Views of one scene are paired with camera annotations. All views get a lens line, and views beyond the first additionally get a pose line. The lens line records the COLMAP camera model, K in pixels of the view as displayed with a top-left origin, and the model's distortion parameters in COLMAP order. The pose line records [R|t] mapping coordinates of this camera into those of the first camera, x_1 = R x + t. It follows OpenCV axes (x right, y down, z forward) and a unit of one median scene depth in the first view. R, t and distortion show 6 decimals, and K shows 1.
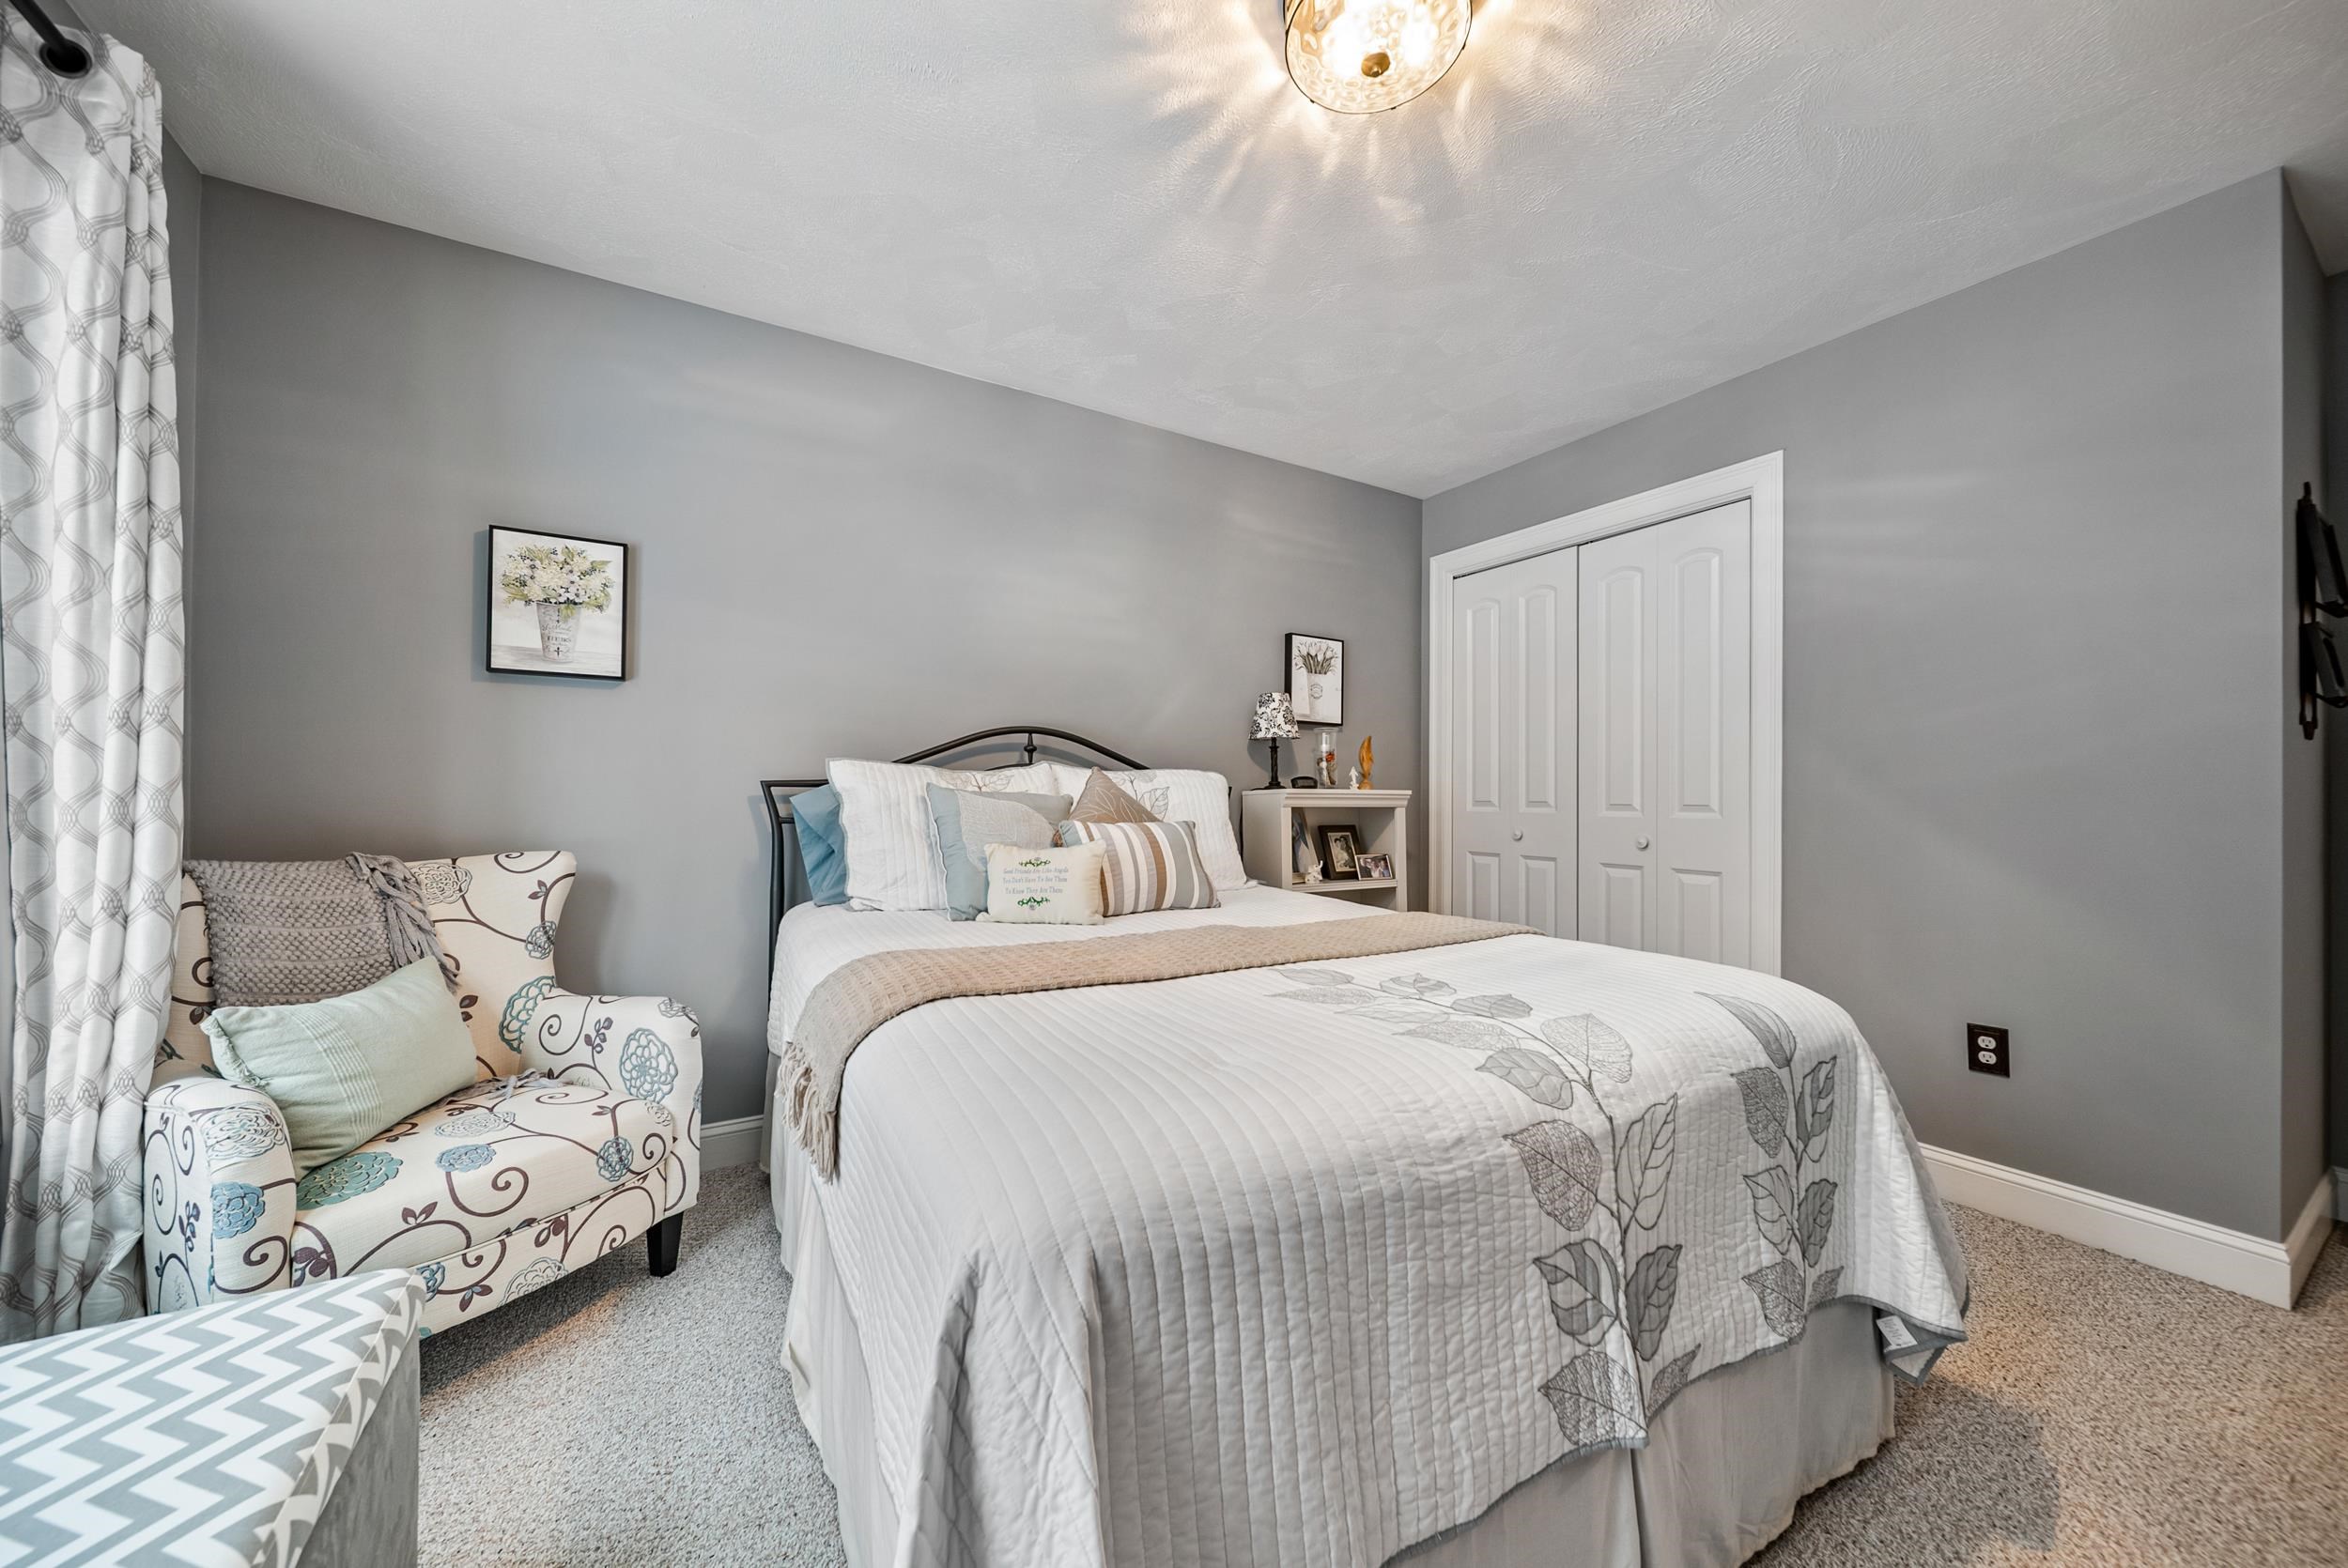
lens RADIAL K [[830.1, 0, 1174.0], [0, 830.1, 784.0], [0, 0, 1]] dist [0.000376, -0.001826]
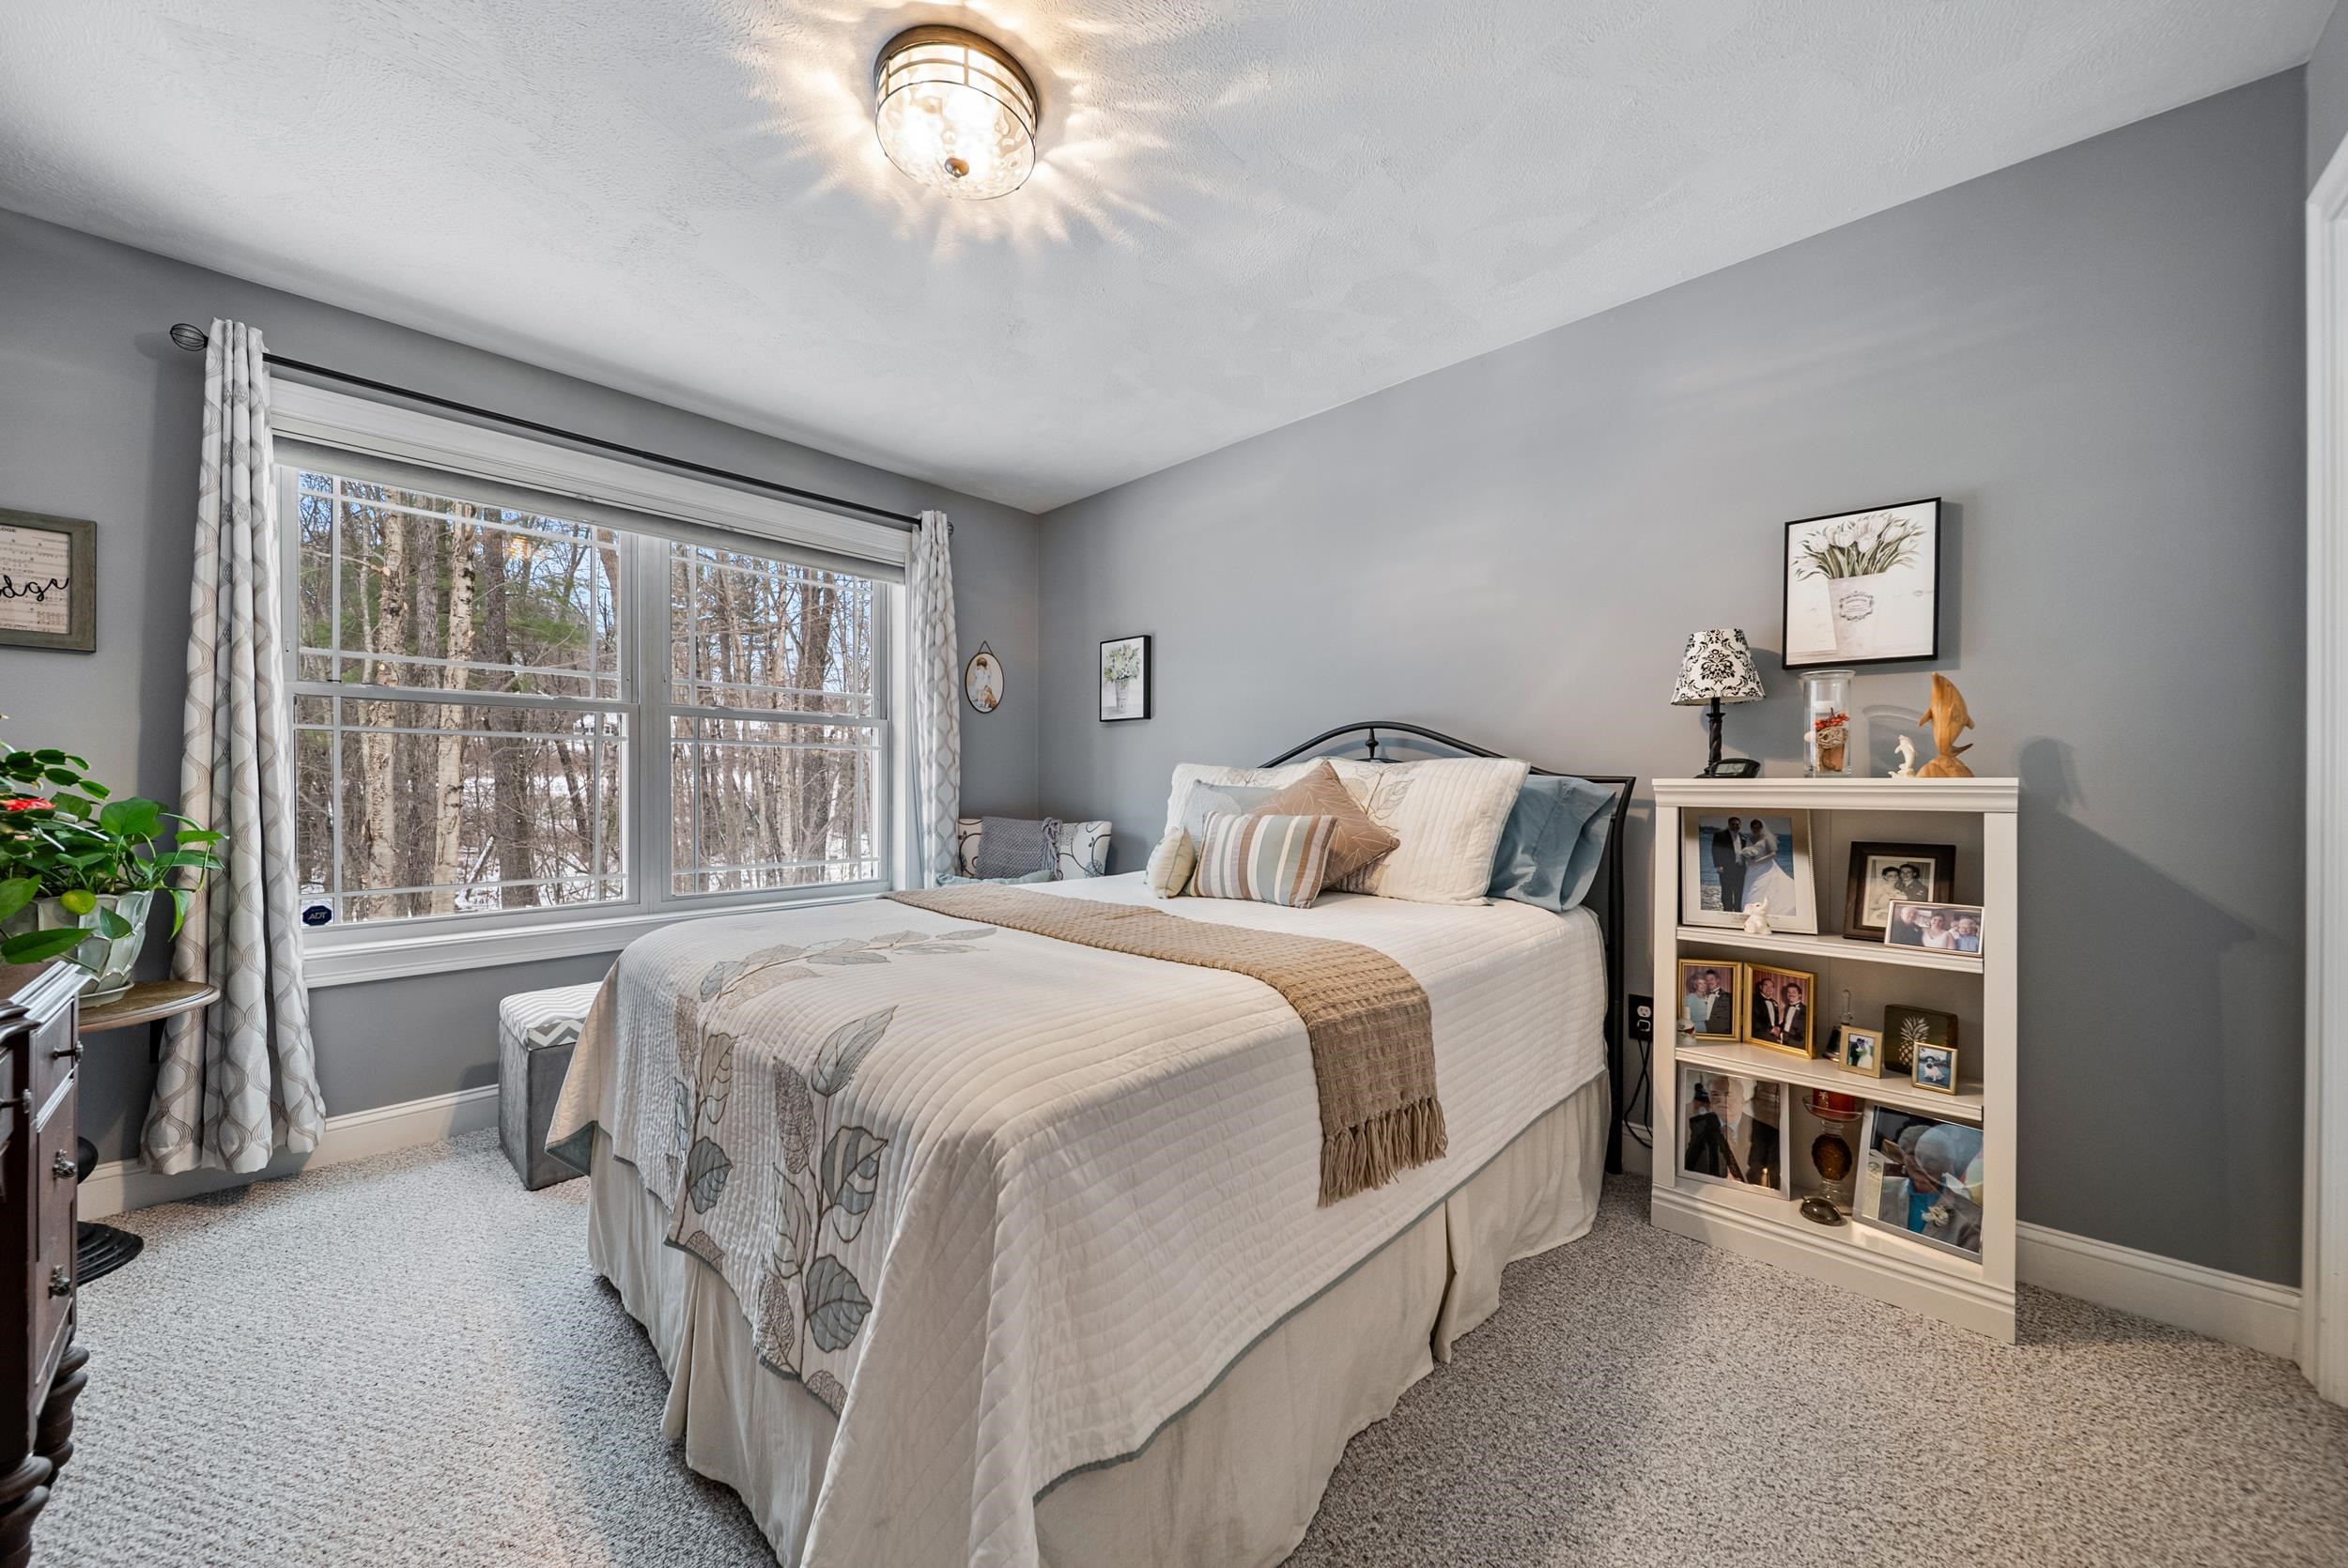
lens RADIAL K [[830.1, 0, 1174.0], [0, 830.1, 784.0], [0, 0, 1]] dist [0.000376, -0.001826]
pose [[0.275285, -0.007574, -0.961333, 0.762607], [0.013182, 0.999905, -0.004103, 0.008141], [0.961272, -0.011543, 0.275359, 0.503991]]
